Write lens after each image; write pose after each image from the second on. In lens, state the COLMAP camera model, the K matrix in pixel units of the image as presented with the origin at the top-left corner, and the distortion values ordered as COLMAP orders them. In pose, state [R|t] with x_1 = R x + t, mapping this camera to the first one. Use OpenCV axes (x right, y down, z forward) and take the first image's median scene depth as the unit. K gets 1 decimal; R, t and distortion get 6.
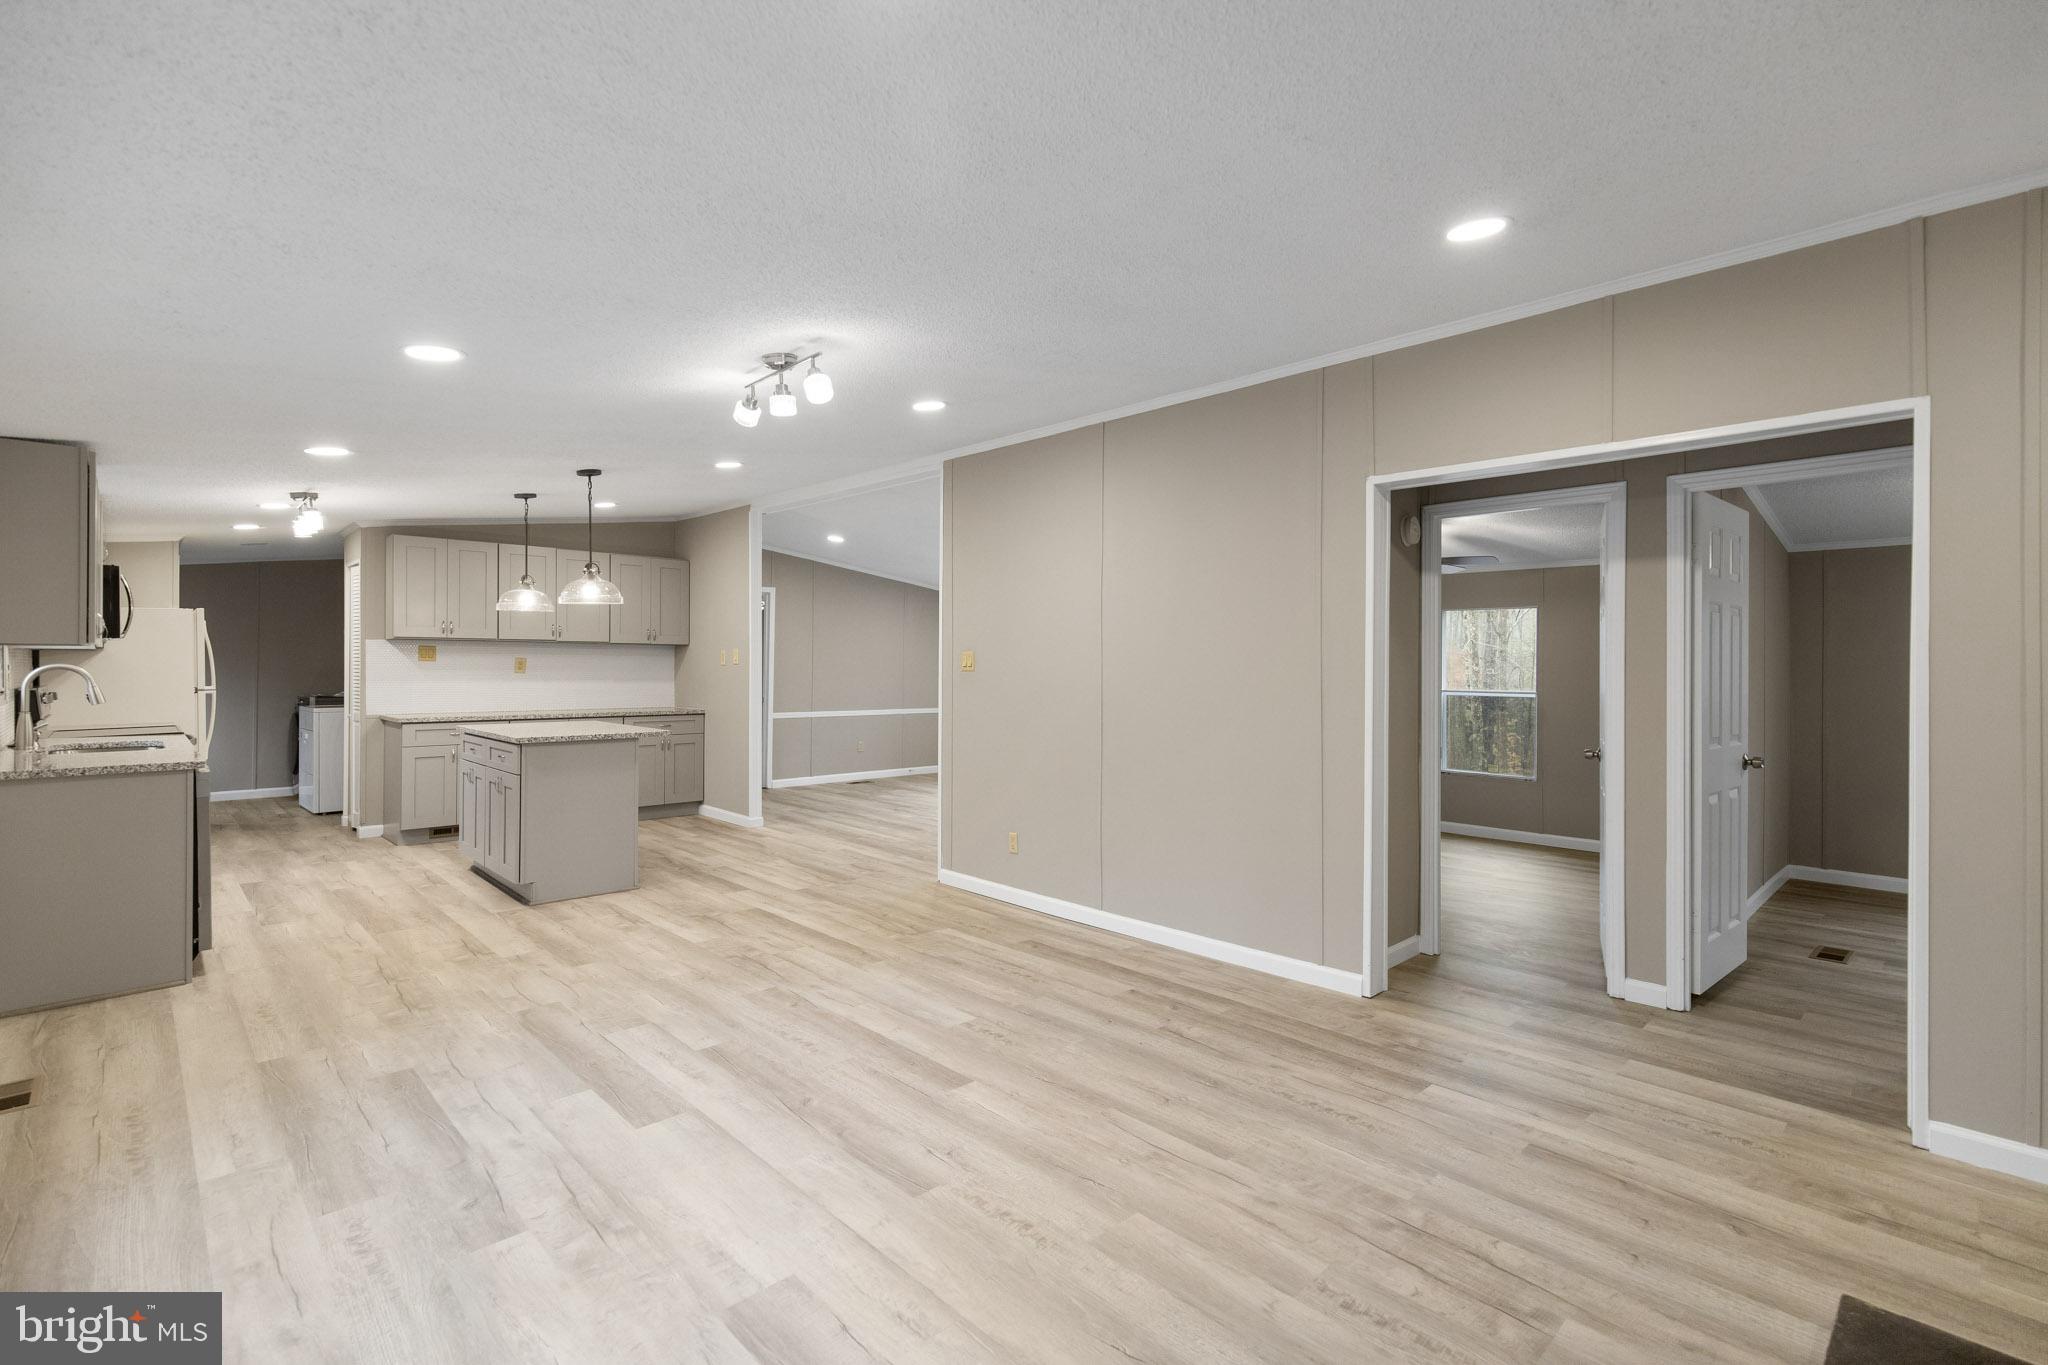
lens RADIAL K [[931.1, 0, 1020.4], [0, 931.1, 659.4], [0, 0, 1]] dist [0.001488, 0.000154]
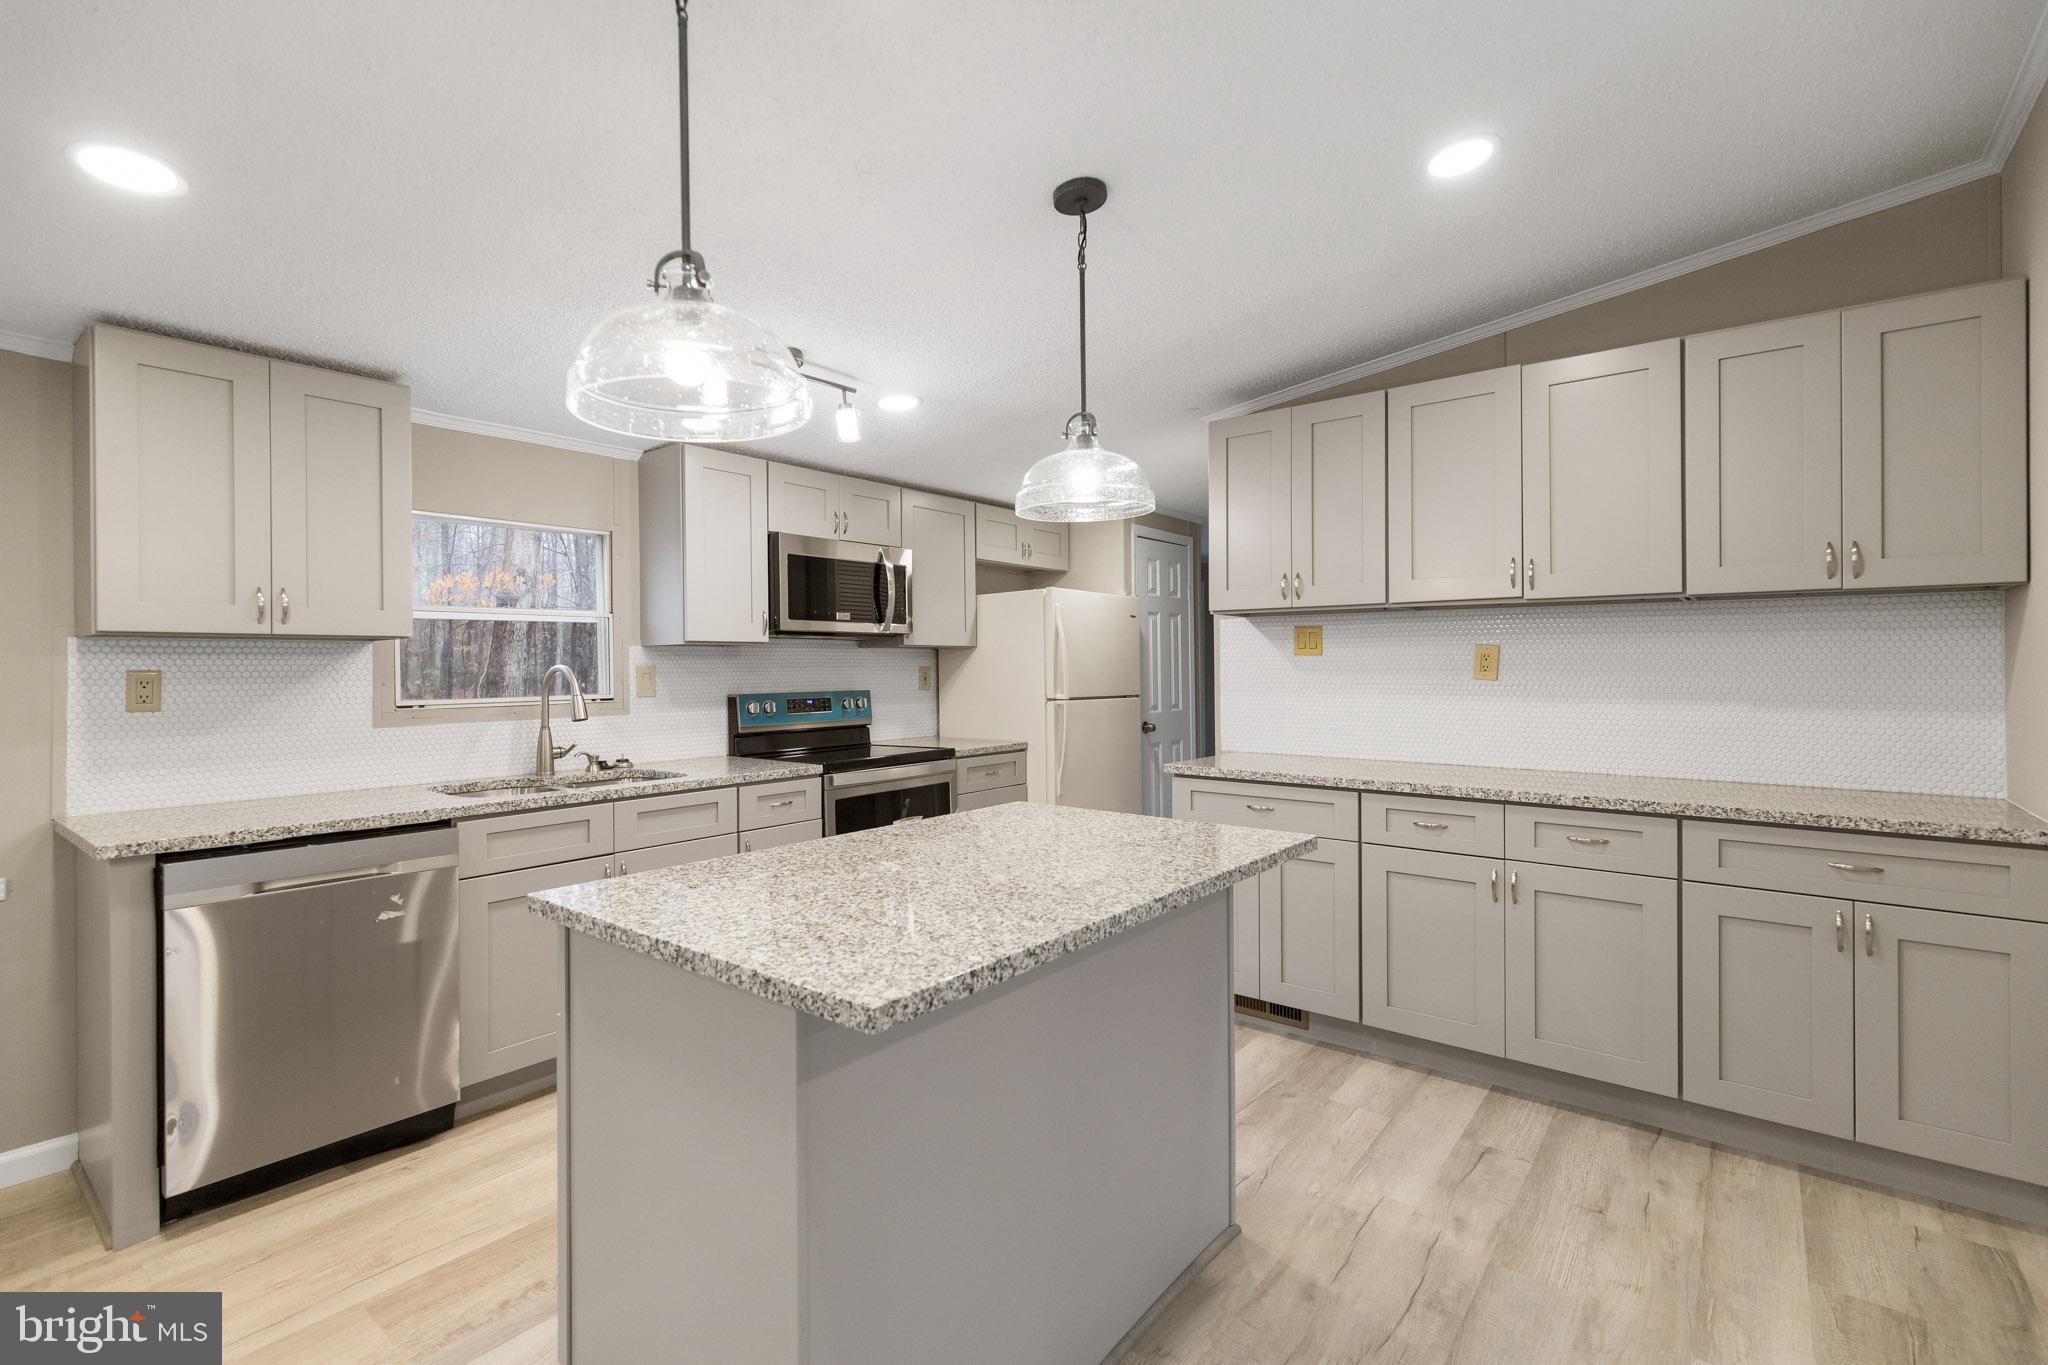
lens RADIAL K [[931.1, 0, 1020.4], [0, 931.1, 659.4], [0, 0, 1]] dist [0.001488, 0.000154]
pose [[0.138653, -0.008761, -0.990302, -0.264300], [0.009812, 0.999924, -0.007473, 0.012035], [0.990292, -0.008681, 0.138729, 1.430490]]
